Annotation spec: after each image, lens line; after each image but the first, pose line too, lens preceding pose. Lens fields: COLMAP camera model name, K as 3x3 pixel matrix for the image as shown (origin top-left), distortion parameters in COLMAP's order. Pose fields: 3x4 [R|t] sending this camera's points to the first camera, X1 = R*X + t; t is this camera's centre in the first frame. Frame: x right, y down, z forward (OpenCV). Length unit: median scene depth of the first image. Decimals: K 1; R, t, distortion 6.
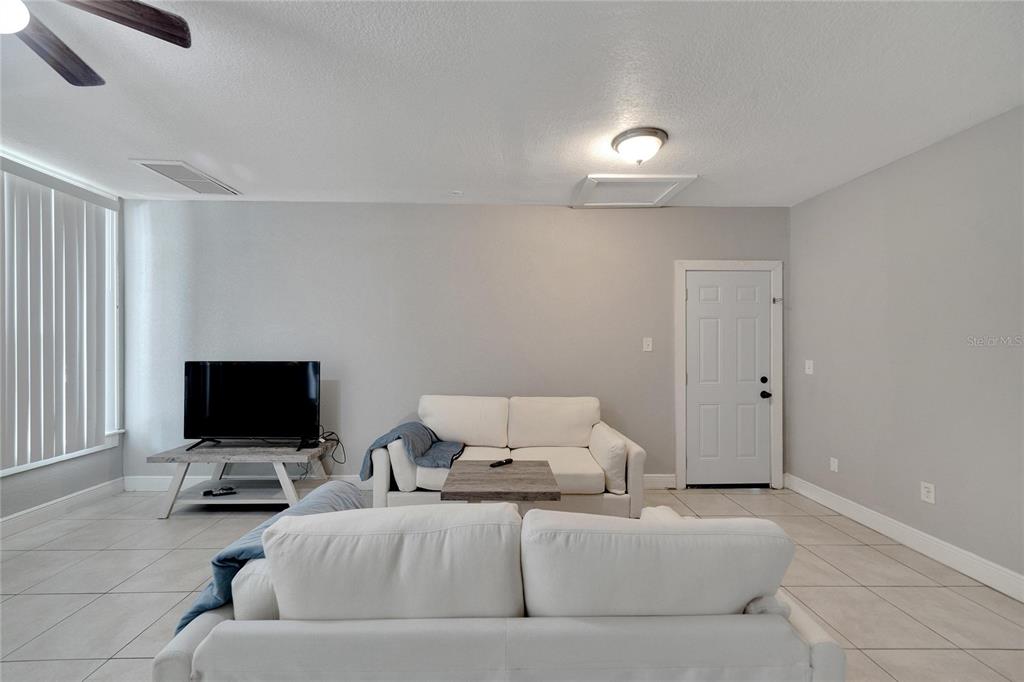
lens RADIAL K [[398.0, 0, 502.5], [0, 398.0, 345.9], [0, 0, 1]] dist [0.001405, 0.000458]
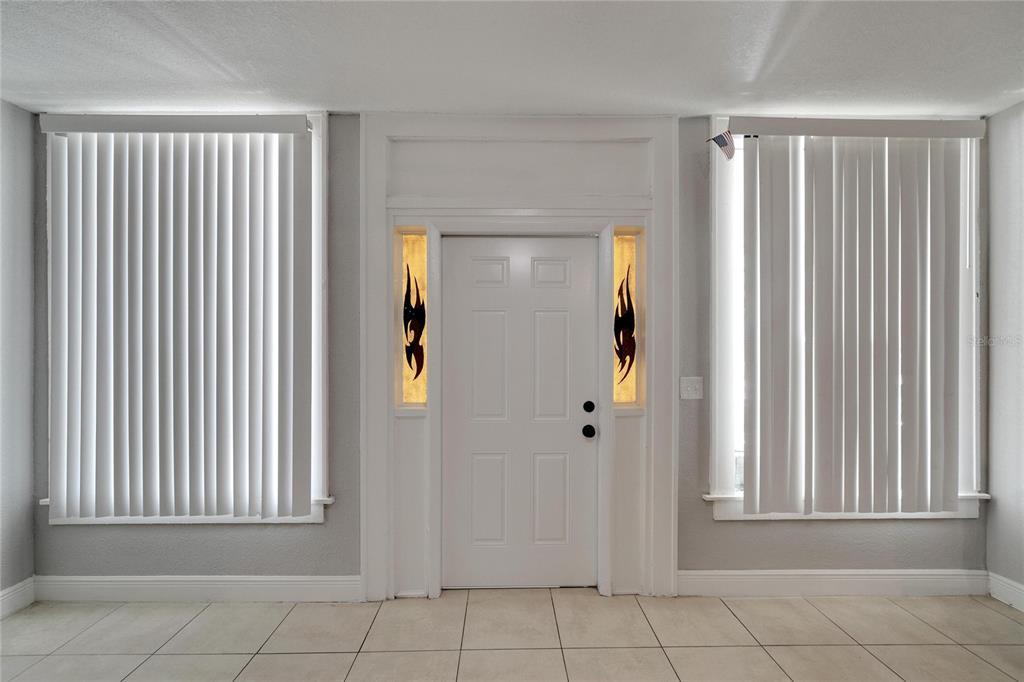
lens RADIAL K [[391.7, 0, 508.9], [0, 391.7, 348.7], [0, 0, 1]] dist [-0.001221, 0.000108]
pose [[-0.015973, -0.003167, -0.999867, -0.361562], [-0.005001, 0.999983, -0.003087, -0.008079], [0.999860, 0.004951, -0.015988, 0.292796]]
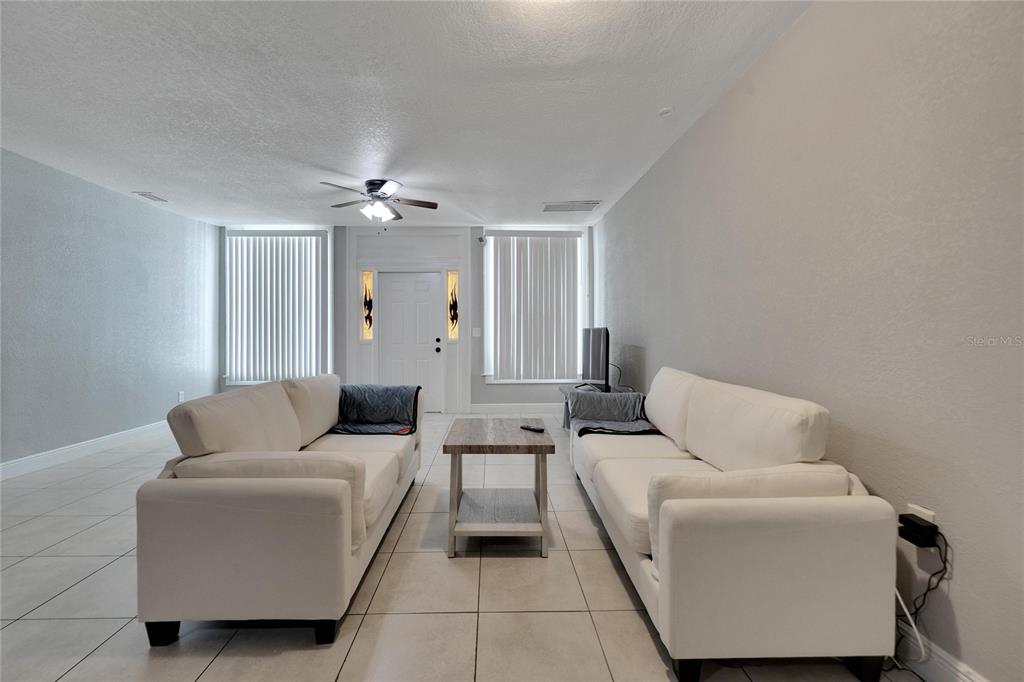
lens RADIAL K [[401.2, 0, 497.6], [0, 401.2, 333.1], [0, 0, 1]] dist [-0.000324, 0.000029]
pose [[-0.000299, 0.000404, -1.000000, 0.682398], [-0.002060, 0.999998, 0.000404, 0.056239], [0.999998, 0.002061, -0.000298, 0.672885]]
